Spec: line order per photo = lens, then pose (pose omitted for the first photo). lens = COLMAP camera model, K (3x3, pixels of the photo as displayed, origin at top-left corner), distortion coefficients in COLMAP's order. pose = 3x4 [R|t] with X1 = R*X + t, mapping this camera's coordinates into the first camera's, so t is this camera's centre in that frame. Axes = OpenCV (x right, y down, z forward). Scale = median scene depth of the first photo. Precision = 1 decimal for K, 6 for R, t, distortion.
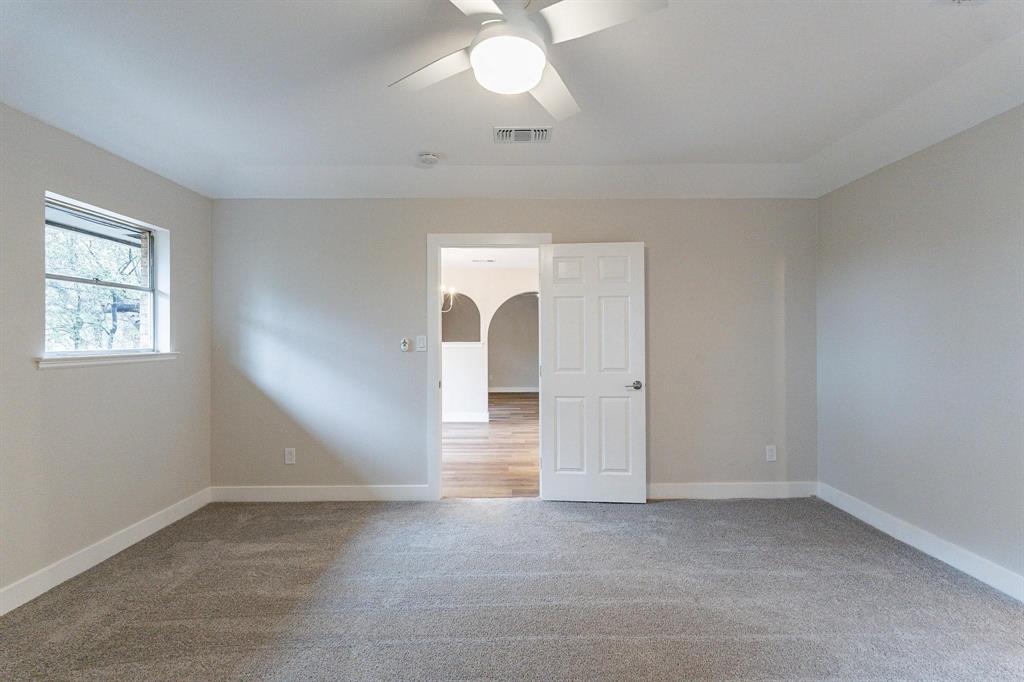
lens RADIAL K [[456.2, 0, 509.3], [0, 456.2, 345.2], [0, 0, 1]] dist [-0.001479, 0.000210]
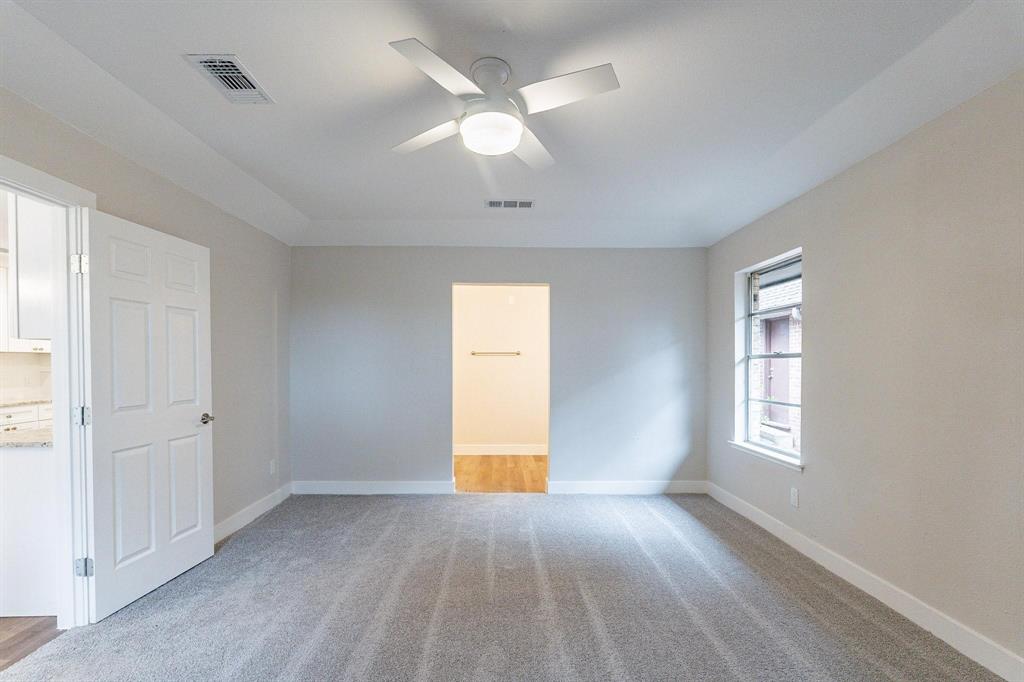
lens RADIAL K [[460.3, 0, 512.3], [0, 460.3, 371.3], [0, 0, 1]] dist [-0.000020, 0.000148]
pose [[-0.028686, -0.012552, 0.999510, -0.597714], [0.011693, 0.999849, 0.012892, -0.003409], [-0.999520, 0.012057, -0.028535, 0.475586]]
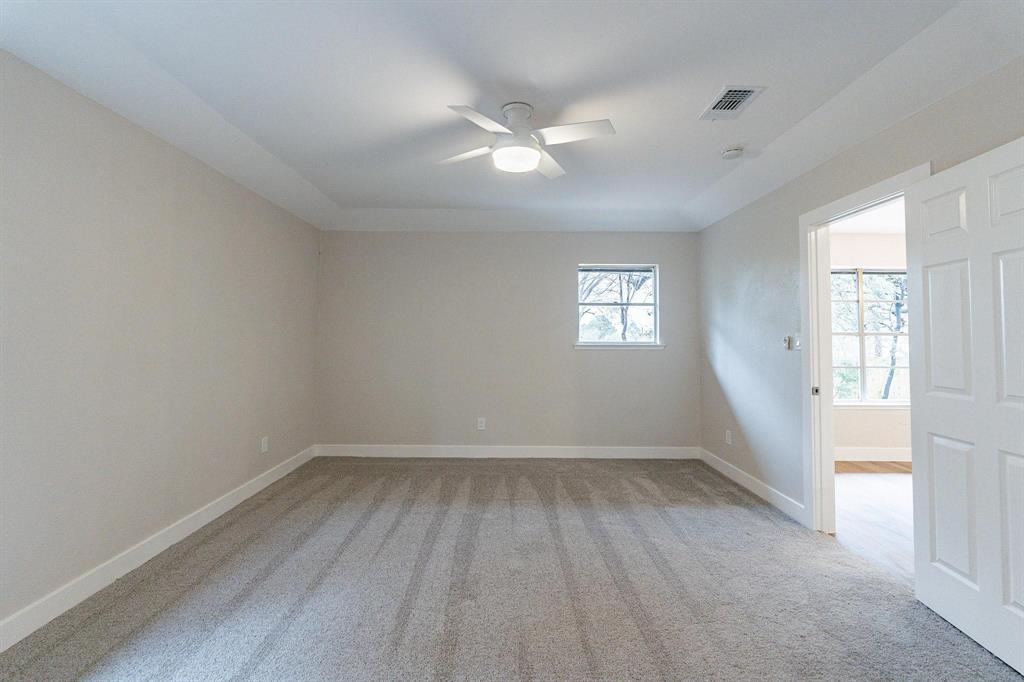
lens RADIAL K [[456.2, 0, 509.3], [0, 456.2, 345.2], [0, 0, 1]] dist [-0.001479, 0.000210]
pose [[0.009720, 0.019987, -0.999753, 0.727132], [-0.021911, 0.999564, 0.019771, -0.001975], [0.999713, 0.021713, 0.010154, 0.466047]]
